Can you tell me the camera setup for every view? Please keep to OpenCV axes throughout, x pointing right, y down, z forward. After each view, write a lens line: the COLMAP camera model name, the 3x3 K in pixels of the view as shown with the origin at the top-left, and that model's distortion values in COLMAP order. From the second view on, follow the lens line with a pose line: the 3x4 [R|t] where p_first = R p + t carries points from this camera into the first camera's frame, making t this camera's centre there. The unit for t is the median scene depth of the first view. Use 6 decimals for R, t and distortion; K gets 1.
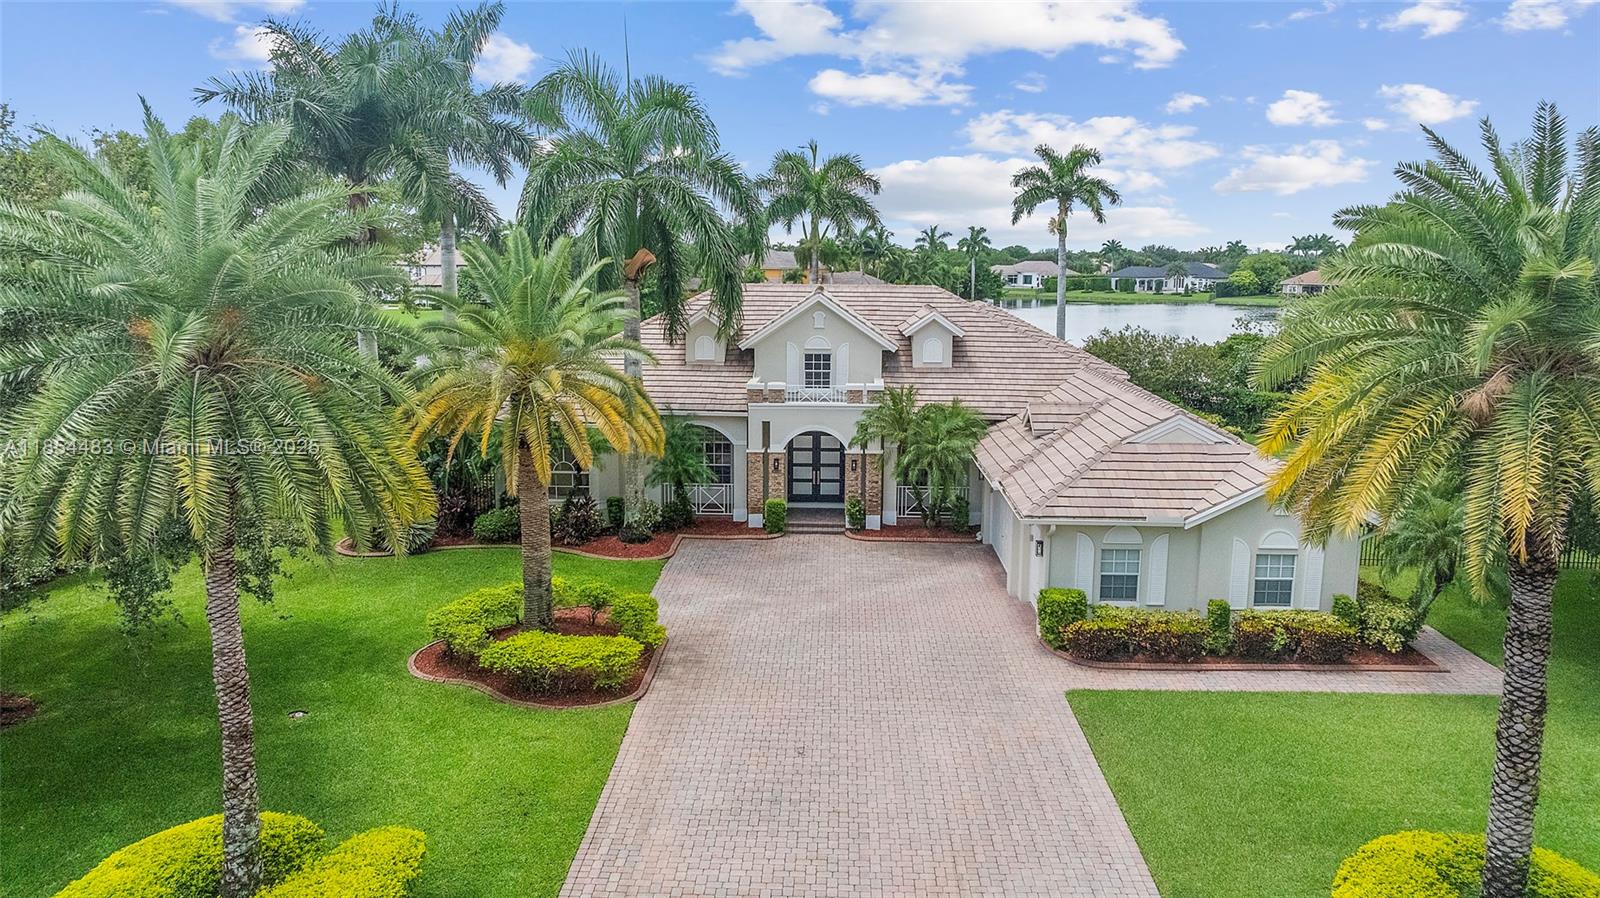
lens RADIAL K [[1133.8, 0, 804.2], [0, 1133.8, 442.5], [0, 0, 1]] dist [-0.019865, 0.005493]
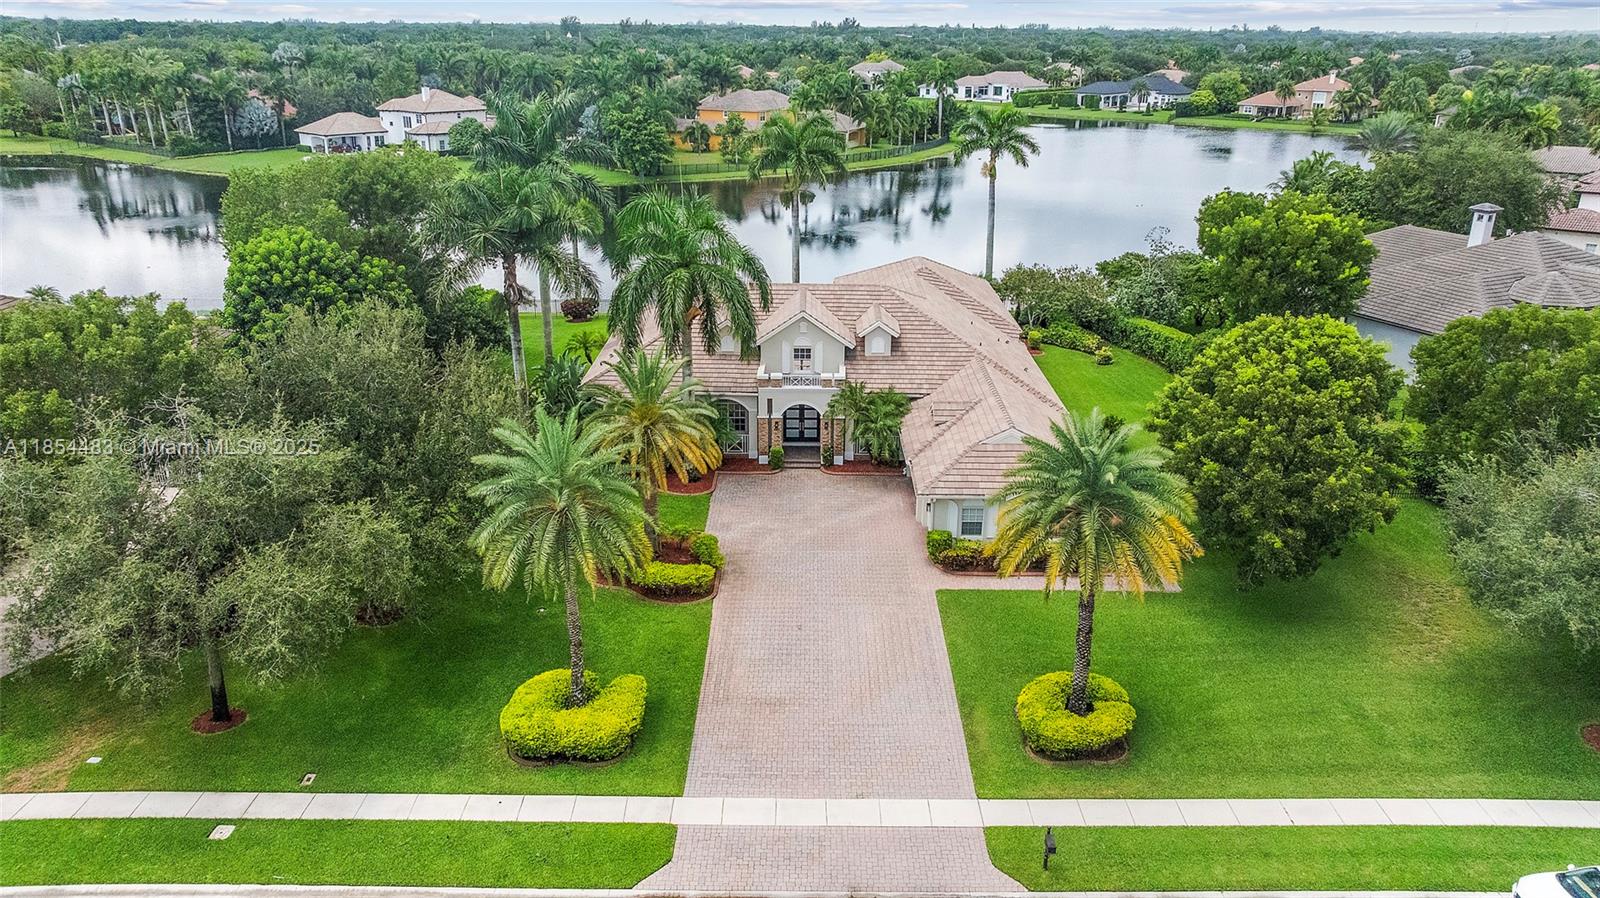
lens RADIAL K [[1133.8, 0, 804.2], [0, 1133.8, 442.5], [0, 0, 1]] dist [-0.019865, 0.005493]
pose [[0.999728, -0.007915, 0.021916, -0.021915], [0.003607, 0.981768, 0.190051, -0.265576], [-0.023021, -0.189921, 0.981530, -0.563933]]
